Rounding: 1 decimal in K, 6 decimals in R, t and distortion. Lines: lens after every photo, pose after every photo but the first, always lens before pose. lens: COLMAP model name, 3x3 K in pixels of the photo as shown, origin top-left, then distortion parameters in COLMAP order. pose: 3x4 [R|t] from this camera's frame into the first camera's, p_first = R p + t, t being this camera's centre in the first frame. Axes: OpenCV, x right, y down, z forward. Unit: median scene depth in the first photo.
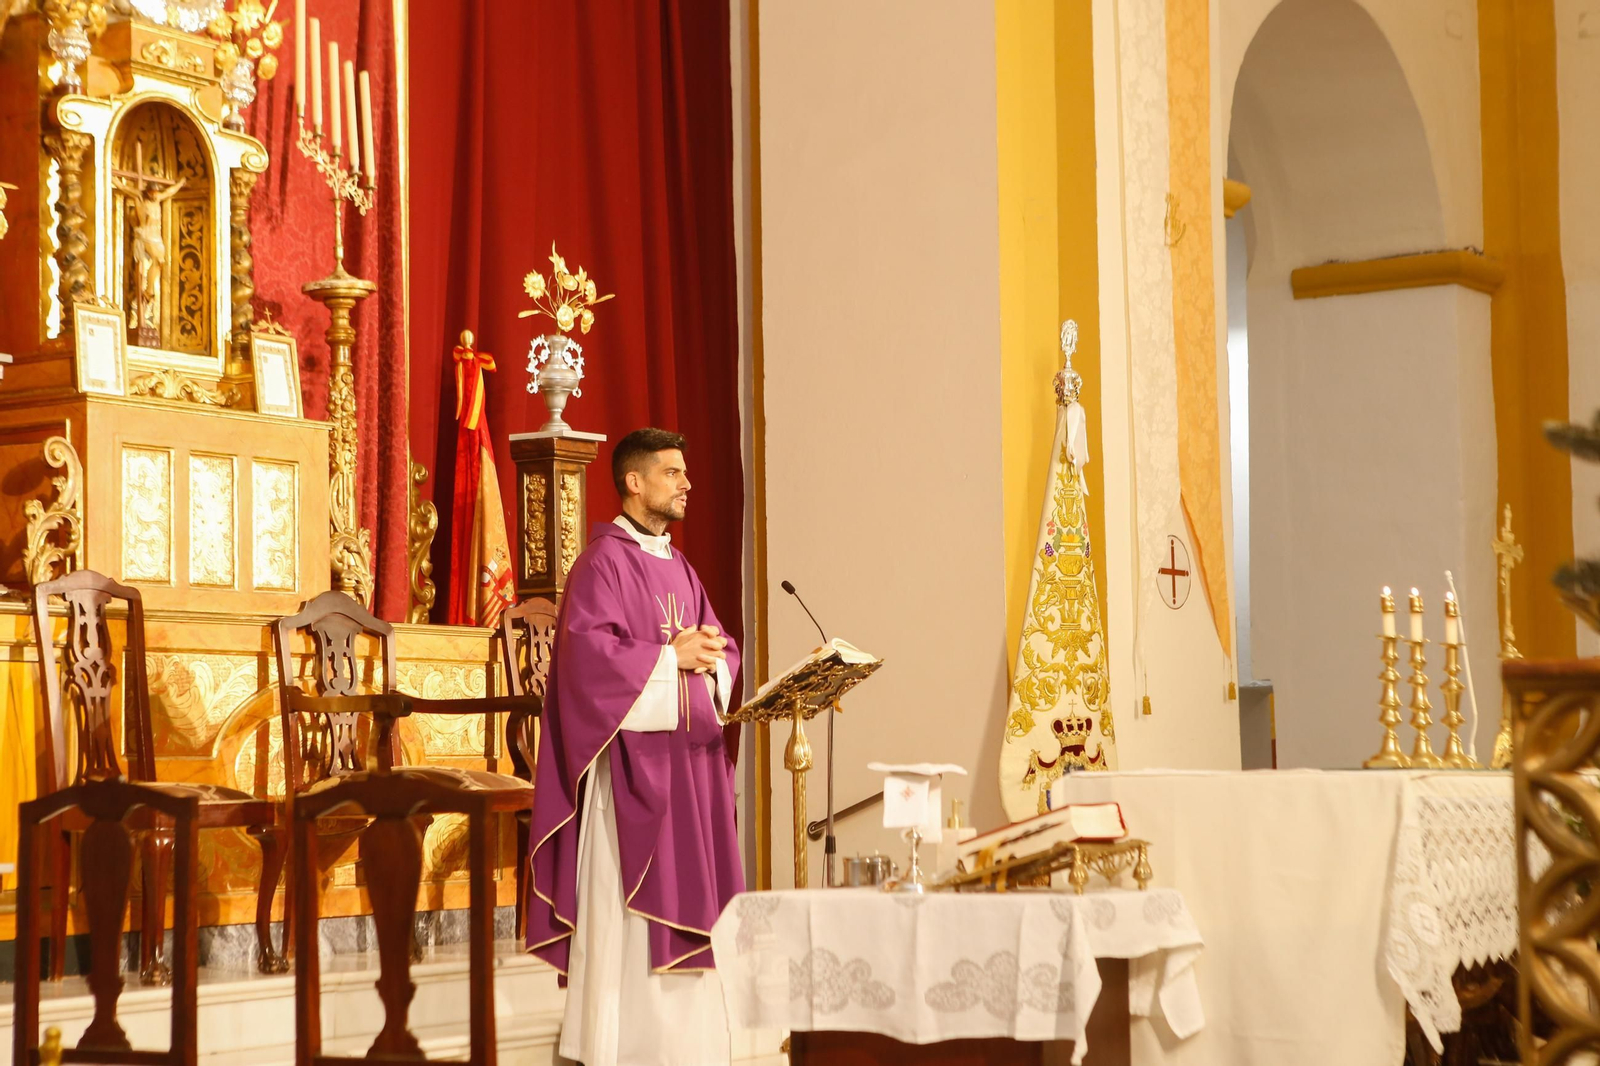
lens RADIAL K [[3069.0, 0, 800.0], [0, 3069.0, 533.0], [0, 0, 1]] dist [0.053316, 0.114416]
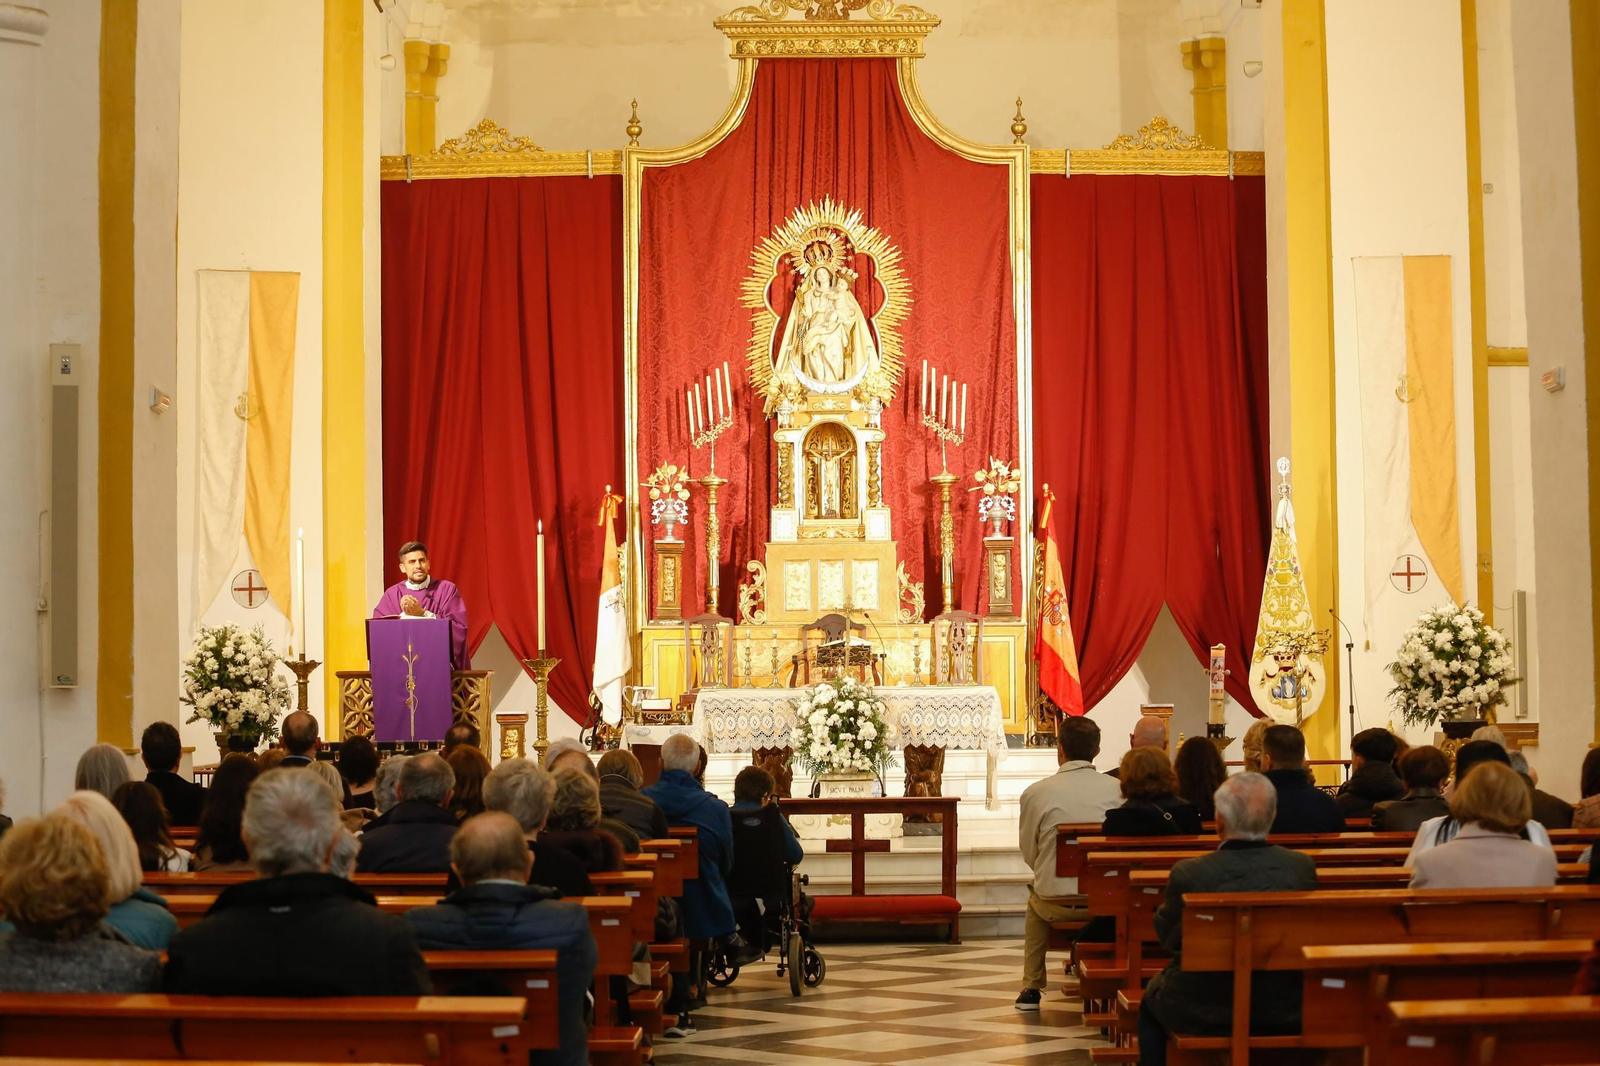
lens RADIAL K [[3251.1, 0, 799.9], [0, 3251.1, 567.7], [0, 0, 1]] dist [-0.349719, -0.122169]
pose [[0.563548, -0.023570, -0.825747, 1.904306], [0.067795, 0.997541, 0.017794, -0.064212], [0.823297, -0.066010, 0.563760, -0.533127]]
